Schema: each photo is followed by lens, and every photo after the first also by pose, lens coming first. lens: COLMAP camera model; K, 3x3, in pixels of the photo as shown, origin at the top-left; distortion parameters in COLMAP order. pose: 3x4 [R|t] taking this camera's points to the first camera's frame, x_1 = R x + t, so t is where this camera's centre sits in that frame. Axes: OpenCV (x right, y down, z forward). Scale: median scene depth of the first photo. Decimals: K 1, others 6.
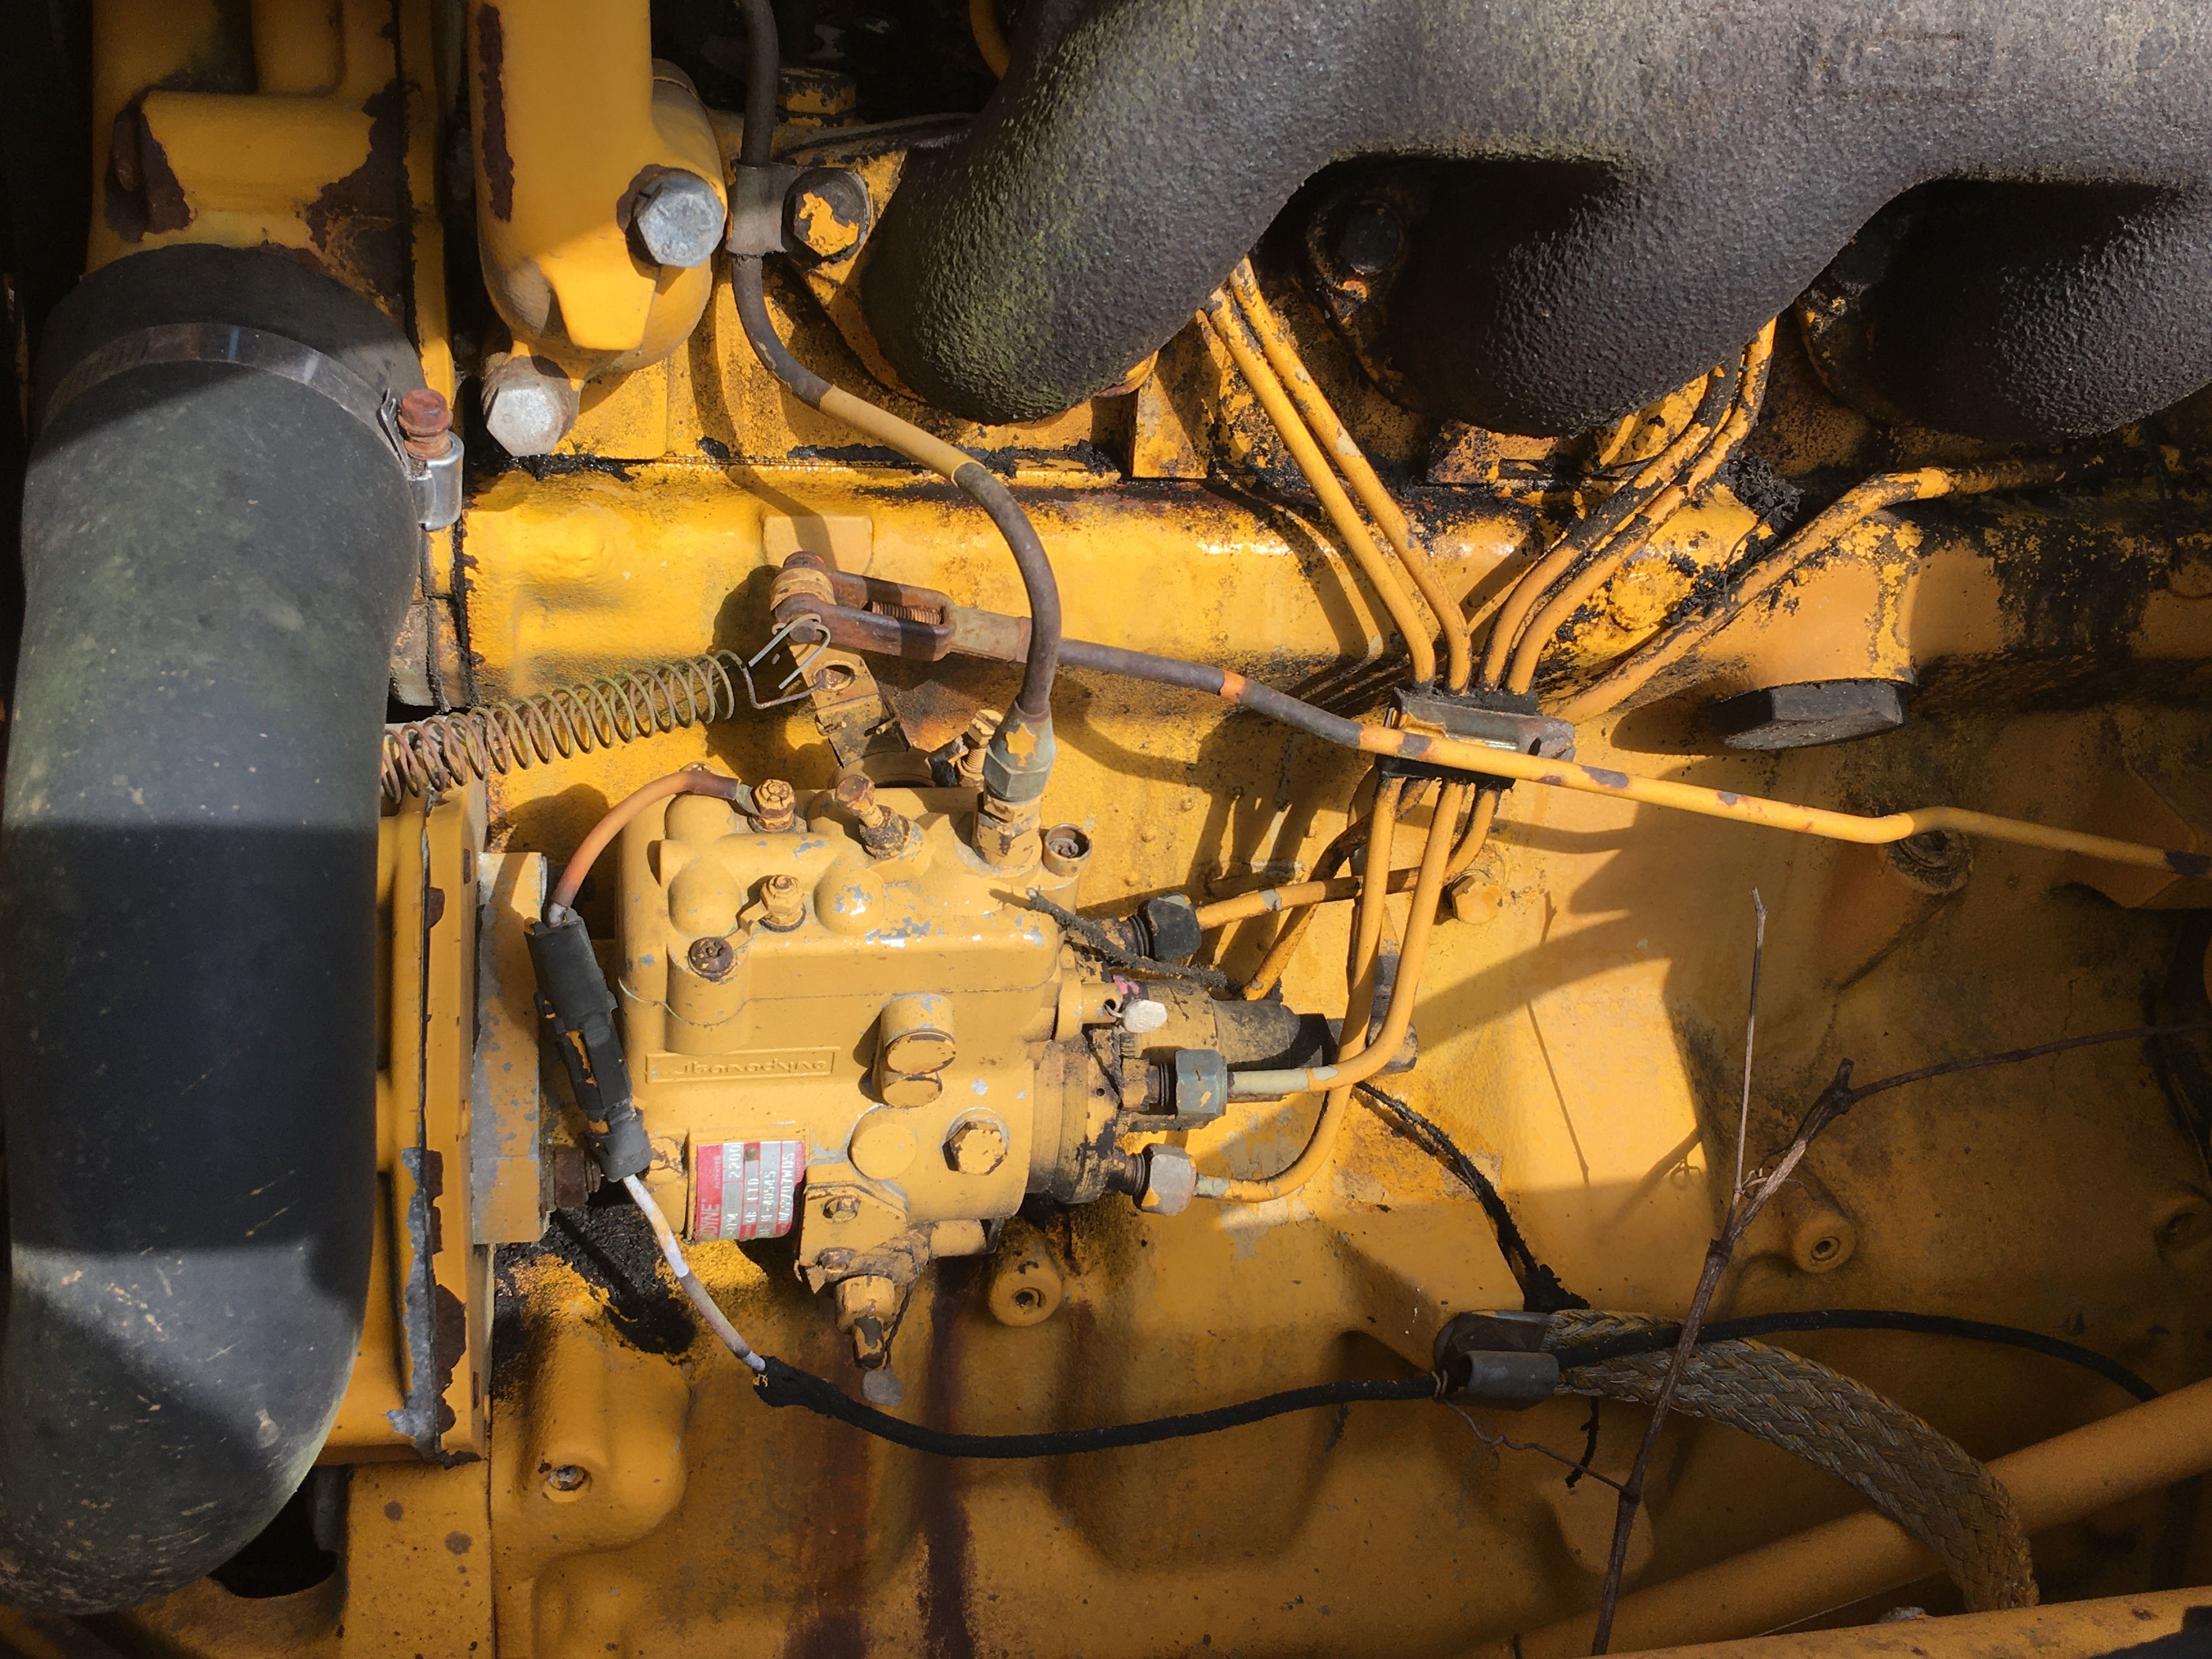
lens RADIAL K [[2268.5, 0, 1104.3], [0, 2268.5, 857.1], [0, 0, 1]] dist [0.075226, -0.099895]
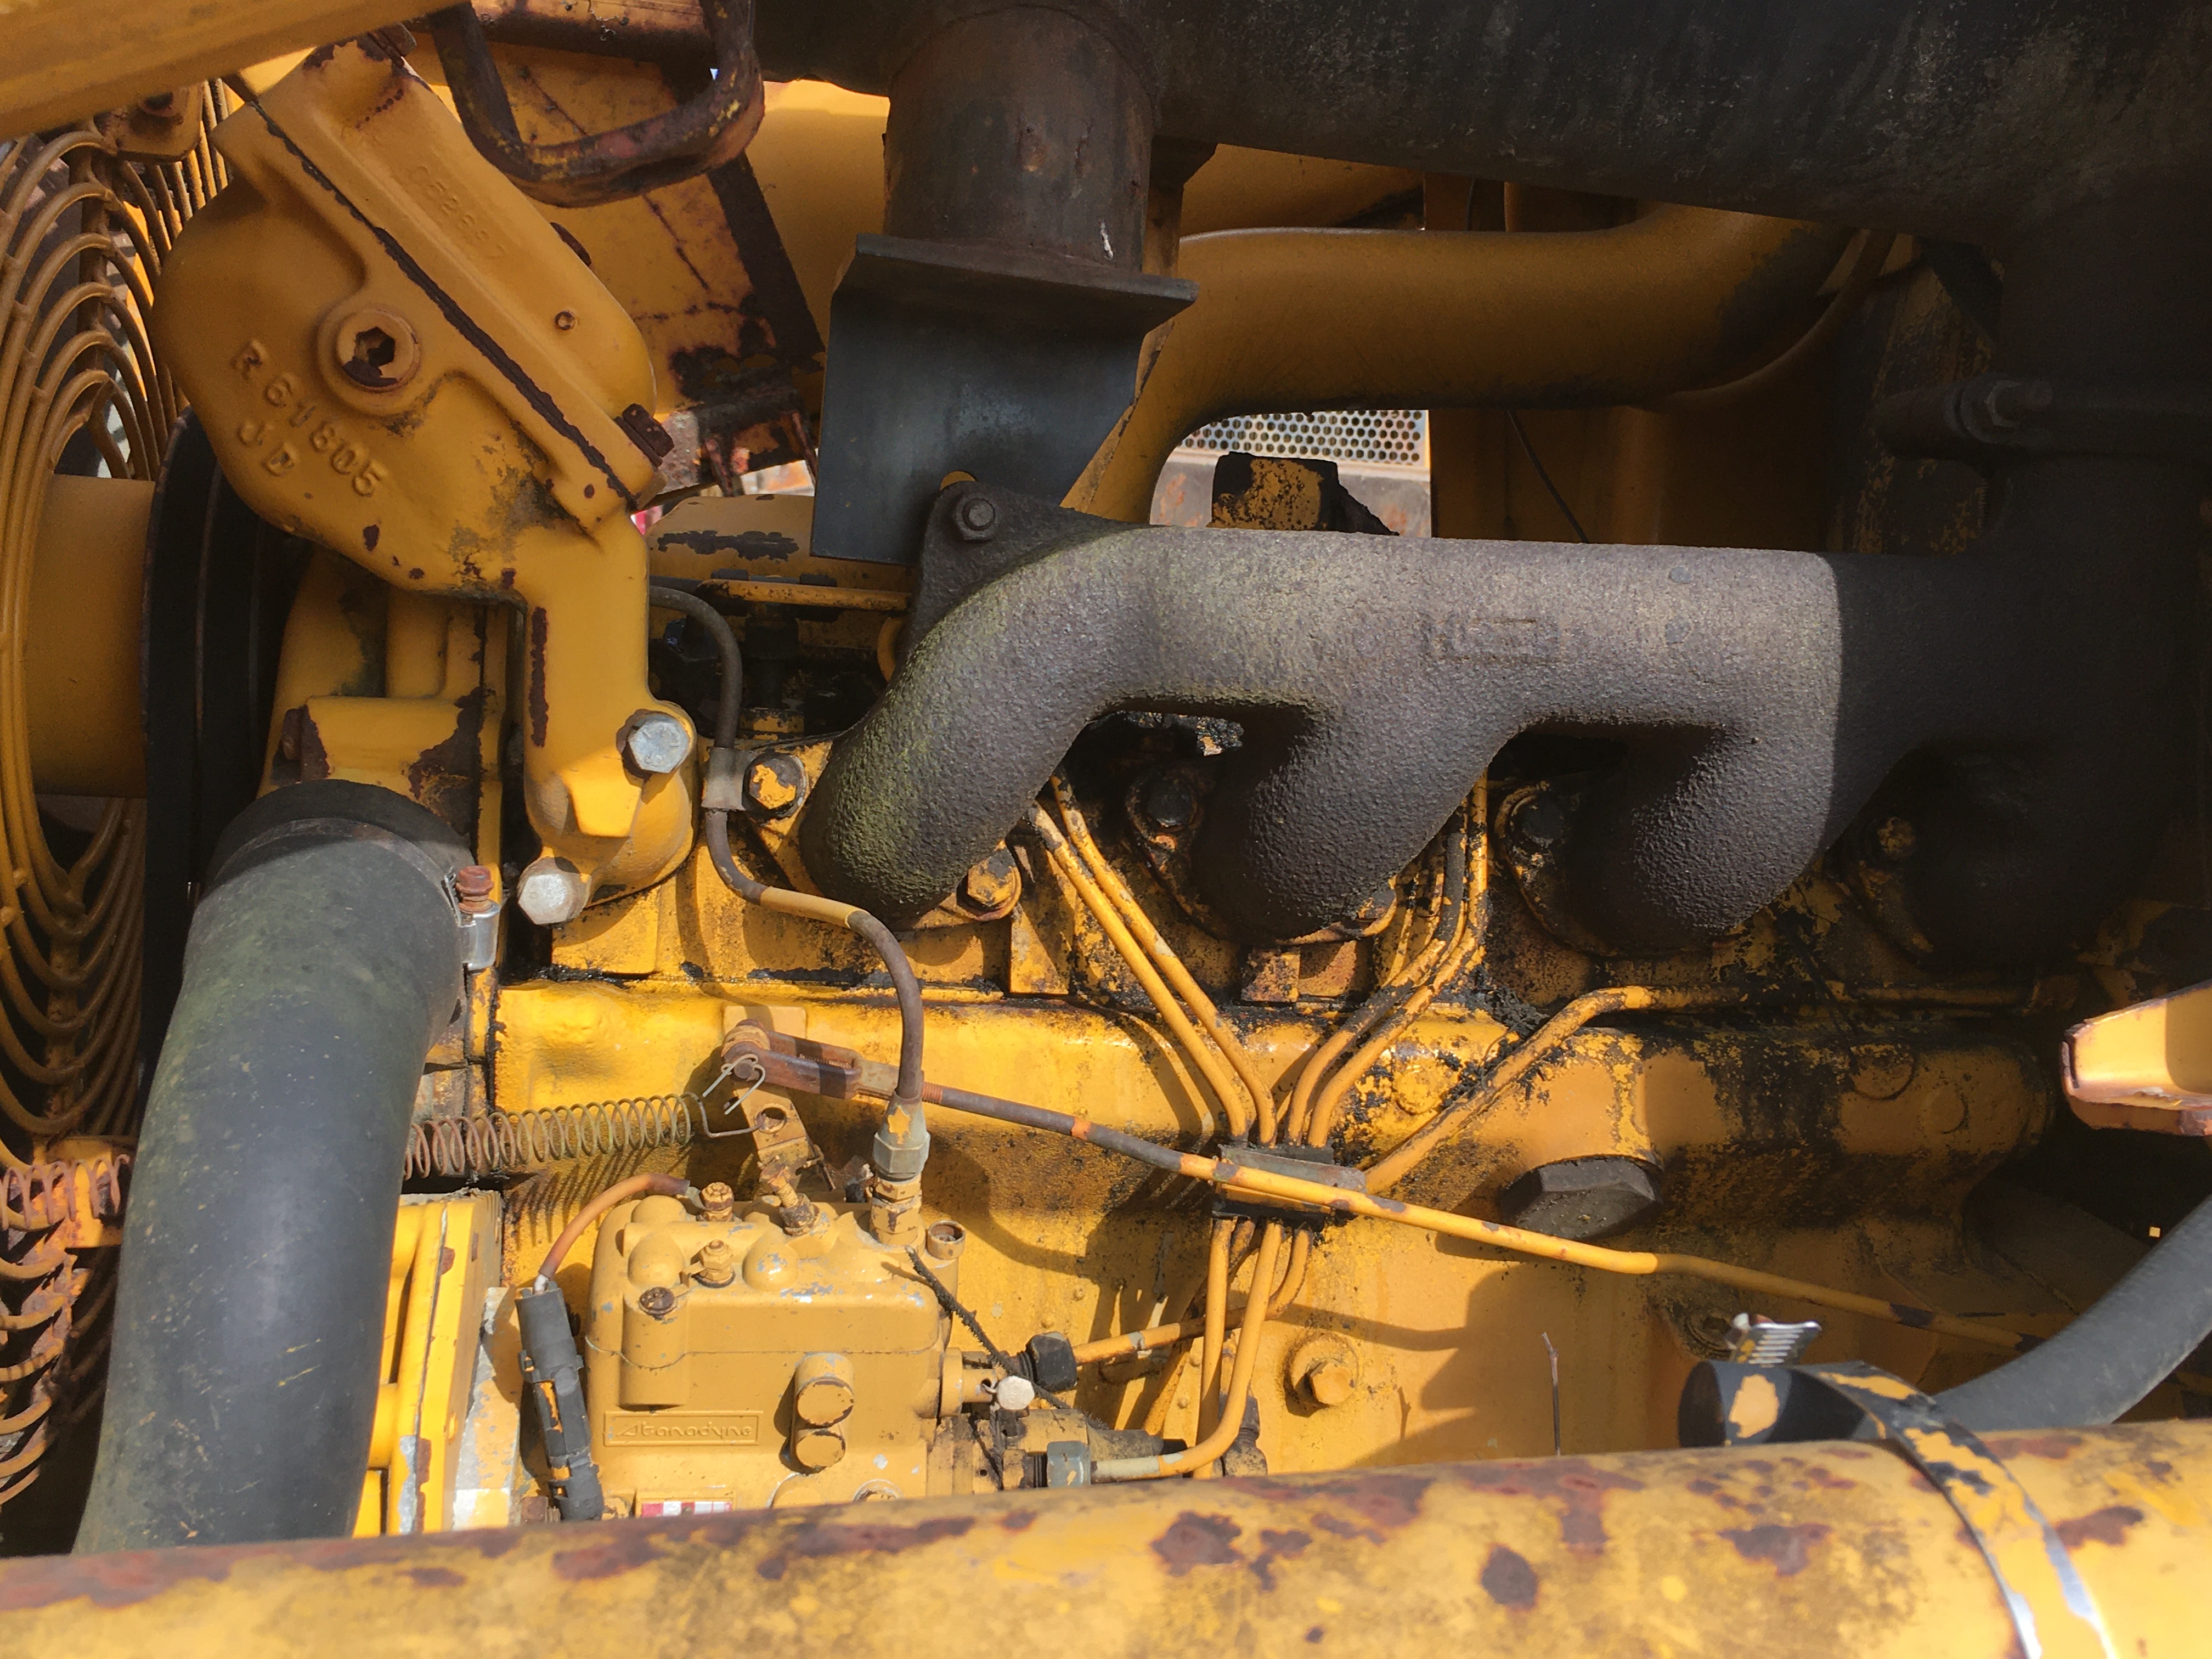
lens RADIAL K [[2268.5, 0, 1104.3], [0, 2268.5, 857.1], [0, 0, 1]] dist [0.075226, -0.099895]
pose [[0.998967, -0.033575, -0.030613, 0.119634], [0.018273, 0.913750, -0.405866, 0.322807], [0.041599, 0.404888, 0.913420, -0.248887]]
